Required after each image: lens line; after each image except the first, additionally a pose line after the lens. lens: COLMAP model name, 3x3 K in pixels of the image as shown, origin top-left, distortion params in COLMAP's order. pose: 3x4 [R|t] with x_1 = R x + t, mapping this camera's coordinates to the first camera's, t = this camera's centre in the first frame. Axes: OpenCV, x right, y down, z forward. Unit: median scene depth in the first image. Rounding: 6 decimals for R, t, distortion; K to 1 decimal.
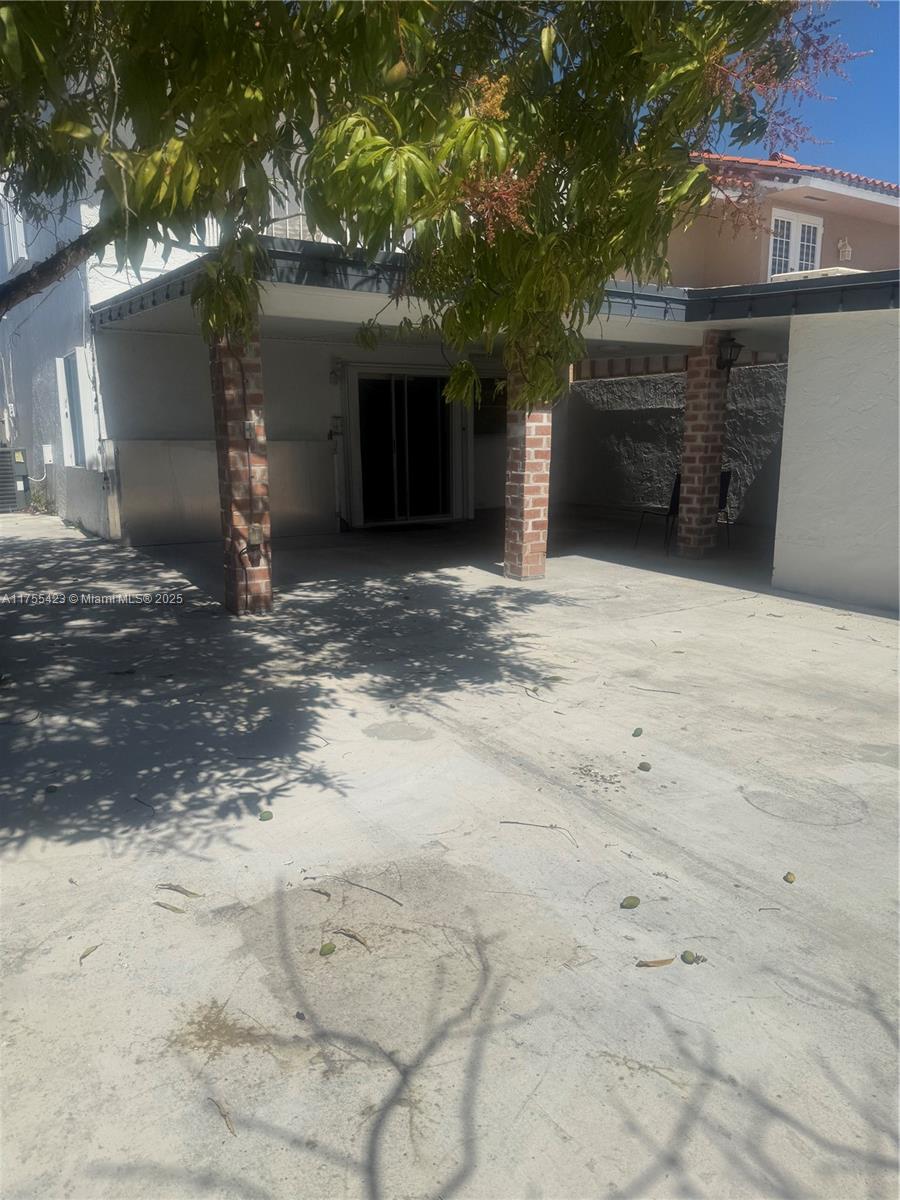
lens RADIAL K [[851.3, 0, 451.0], [0, 851.3, 597.1], [0, 0, 1]] dist [0.051482, -0.060188]
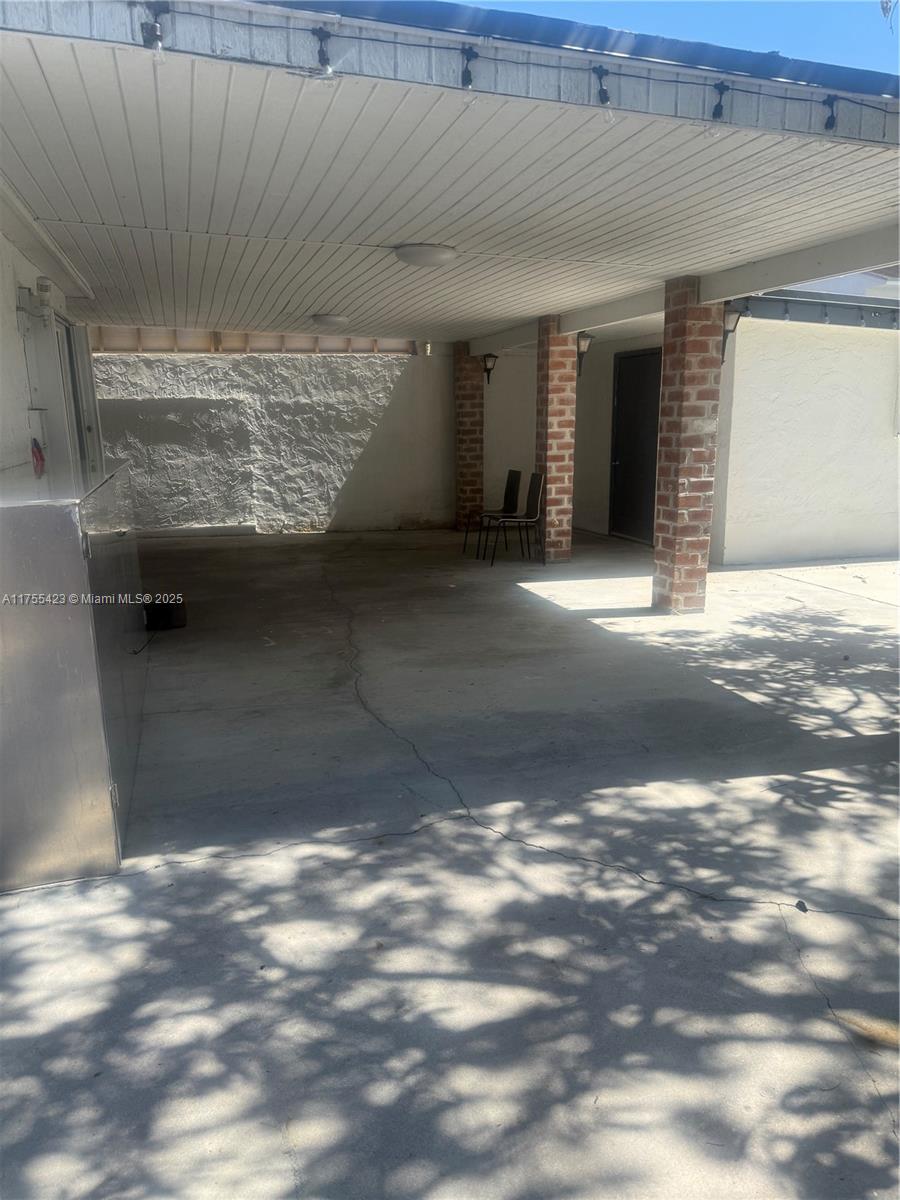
lens RADIAL K [[851.3, 0, 452.6], [0, 851.3, 607.1], [0, 0, 1]] dist [0.051482, -0.060188]
pose [[0.285295, -0.207334, 0.935745, -0.492074], [0.191912, 0.968907, 0.156171, -0.127773], [-0.939030, 0.135026, 0.316214, 0.625807]]
